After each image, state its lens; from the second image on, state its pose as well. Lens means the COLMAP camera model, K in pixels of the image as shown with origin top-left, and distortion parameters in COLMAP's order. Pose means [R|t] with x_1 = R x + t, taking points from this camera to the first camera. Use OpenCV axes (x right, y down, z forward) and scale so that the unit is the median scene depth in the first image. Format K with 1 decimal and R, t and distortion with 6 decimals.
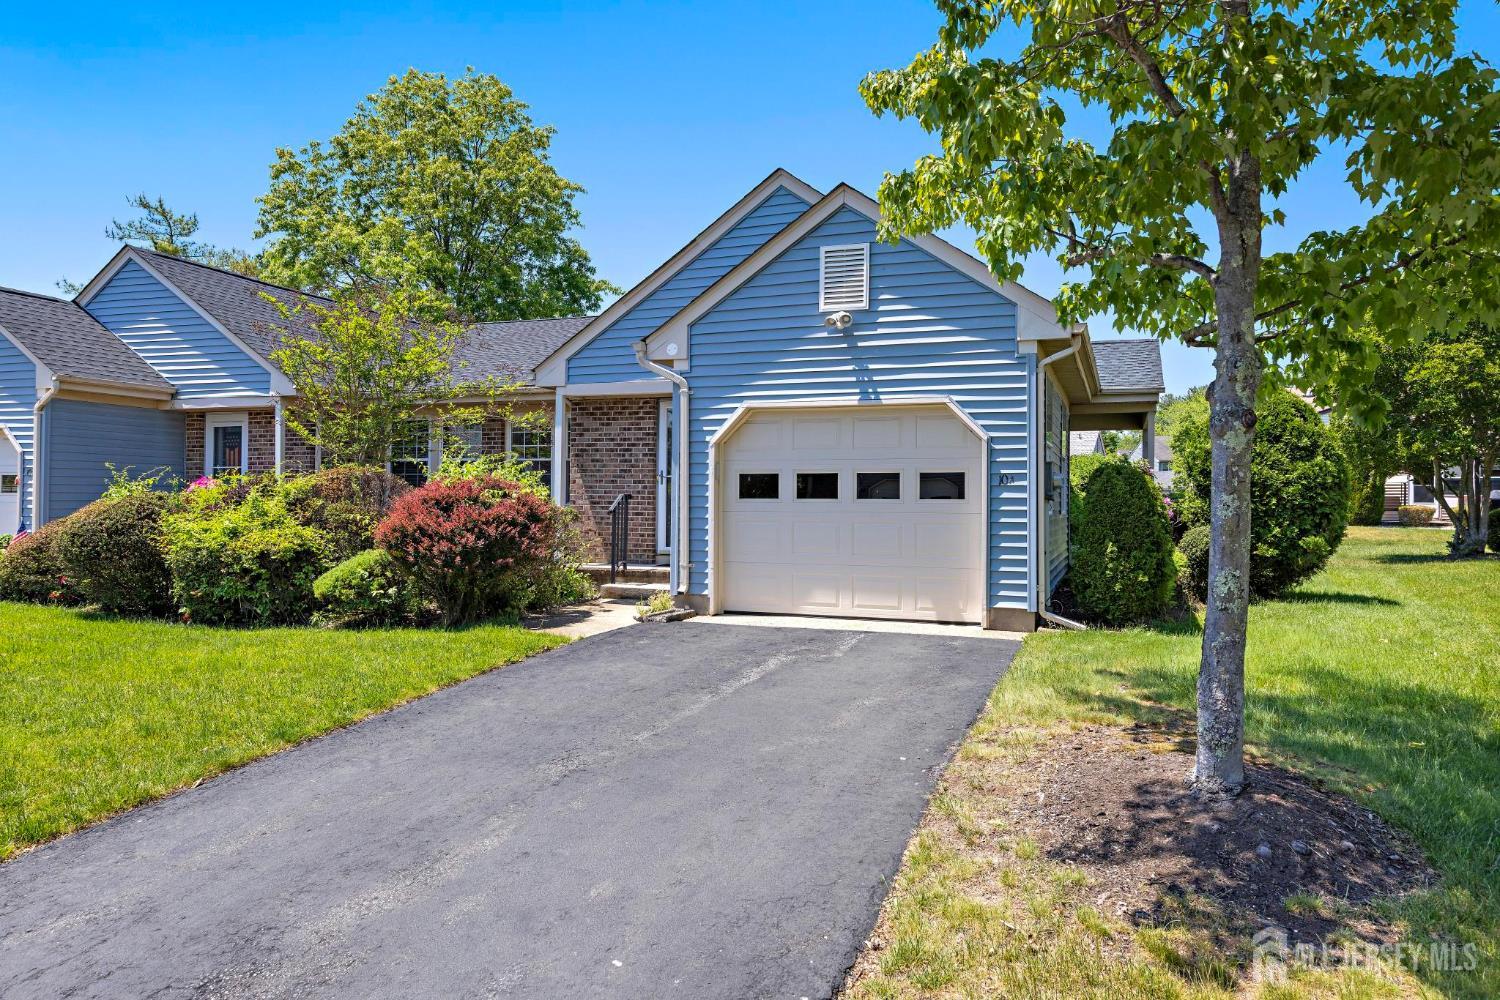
lens RADIAL K [[1026.8, 0, 750.0], [0, 1026.8, 500.0], [0, 0, 1]] dist [-0.007134, -0.001144]
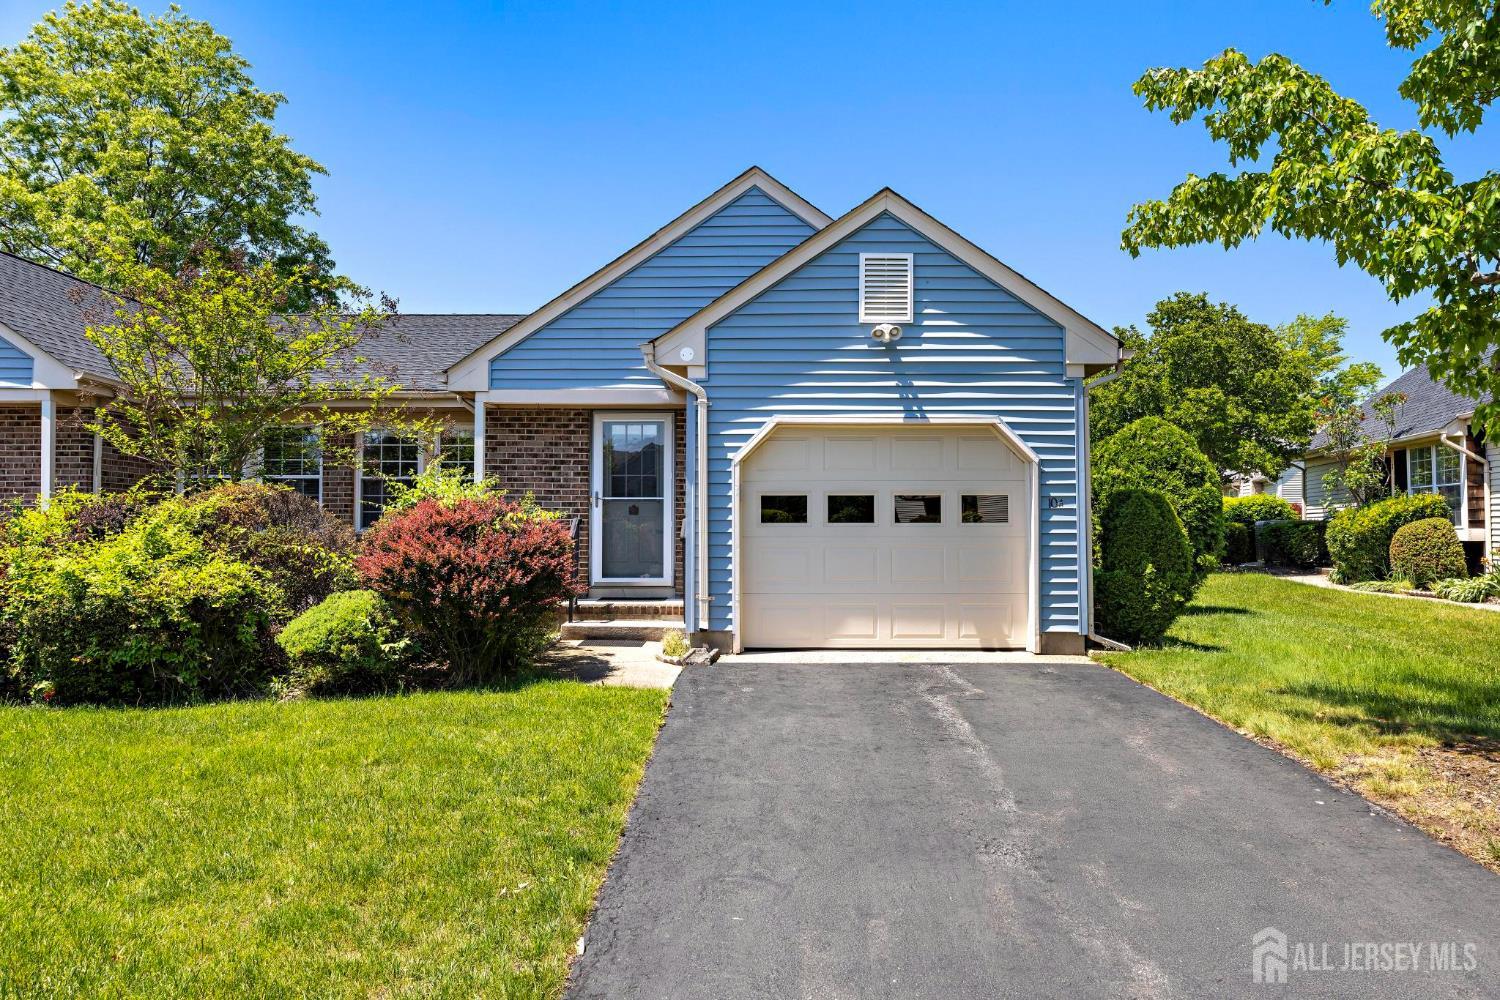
lens RADIAL K [[1015.3, 0, 750.1], [0, 1015.3, 506.8], [0, 0, 1]] dist [0.000760, 0.004028]
pose [[0.933091, 0.001568, 0.359636, -0.354629], [0.004607, 0.999856, -0.016312, -0.000954], [-0.359610, 0.016878, 0.932950, 0.175284]]
